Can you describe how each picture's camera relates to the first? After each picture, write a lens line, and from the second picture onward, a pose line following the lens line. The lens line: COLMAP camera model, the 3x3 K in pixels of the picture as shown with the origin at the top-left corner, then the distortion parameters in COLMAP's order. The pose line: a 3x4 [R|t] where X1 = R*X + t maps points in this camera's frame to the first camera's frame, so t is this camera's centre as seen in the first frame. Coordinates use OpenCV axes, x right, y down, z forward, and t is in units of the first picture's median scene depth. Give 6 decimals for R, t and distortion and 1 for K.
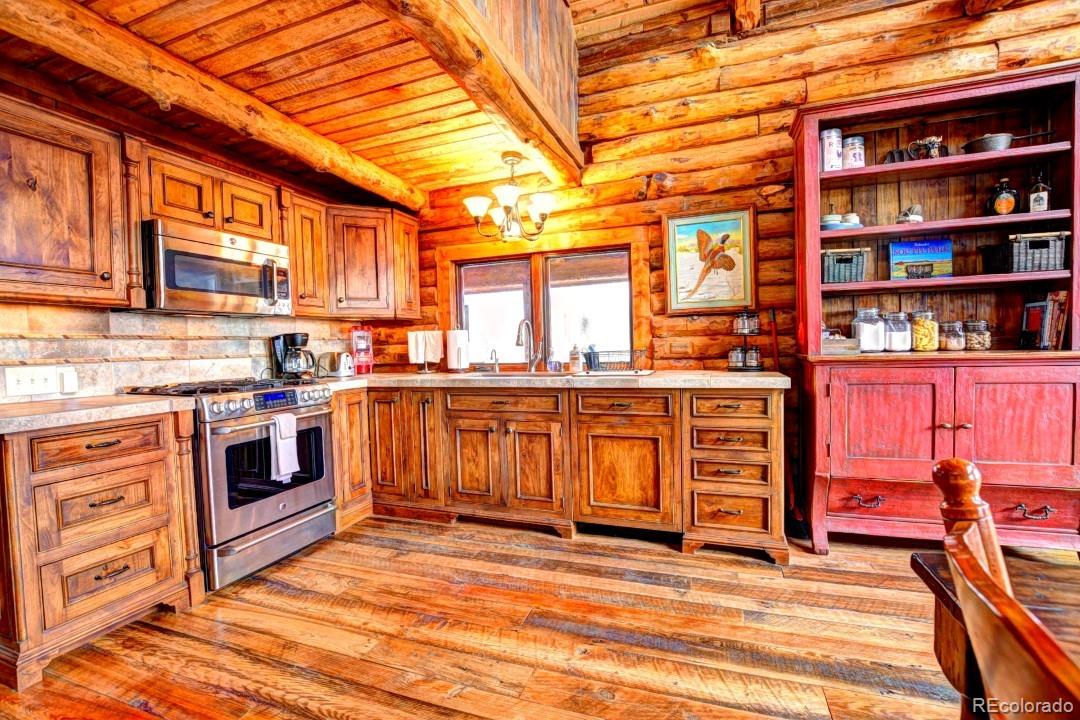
lens RADIAL K [[476.6, 0, 538.0], [0, 476.6, 361.8], [0, 0, 1]] dist [-0.031760, 0.005356]
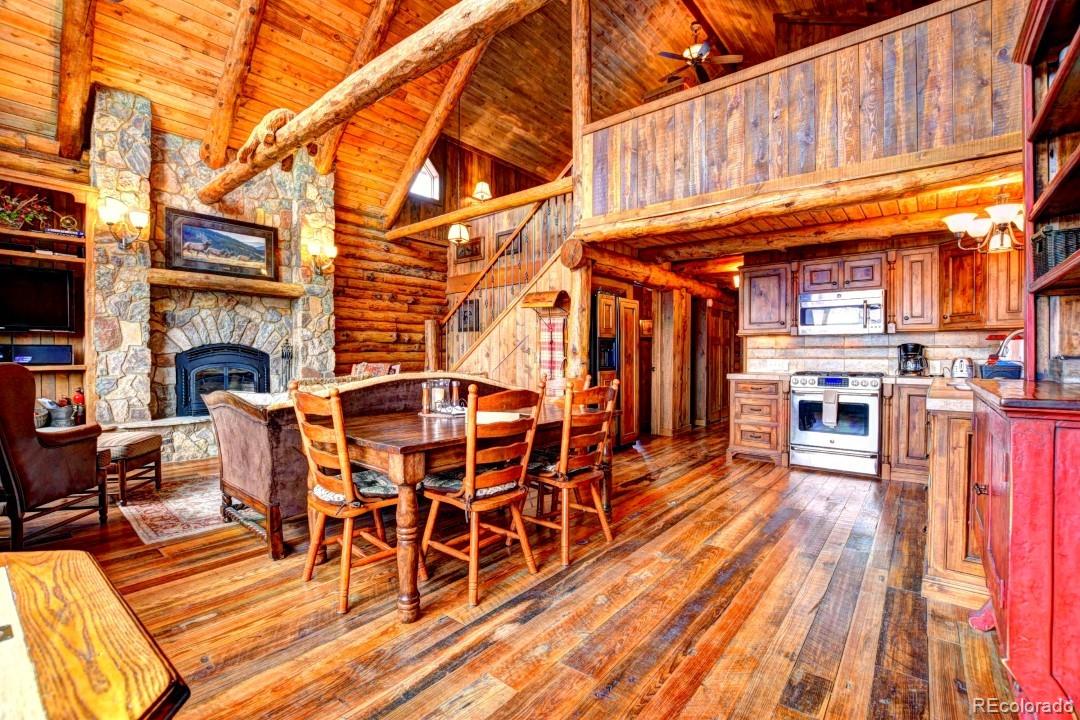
lens RADIAL K [[476.6, 0, 538.0], [0, 476.6, 361.8], [0, 0, 1]] dist [-0.031760, 0.005356]
pose [[-0.332779, 0.040133, -0.942151, 1.845272], [-0.020596, 0.998546, 0.049810, -0.079996], [0.942780, 0.035980, -0.331468, 0.621553]]
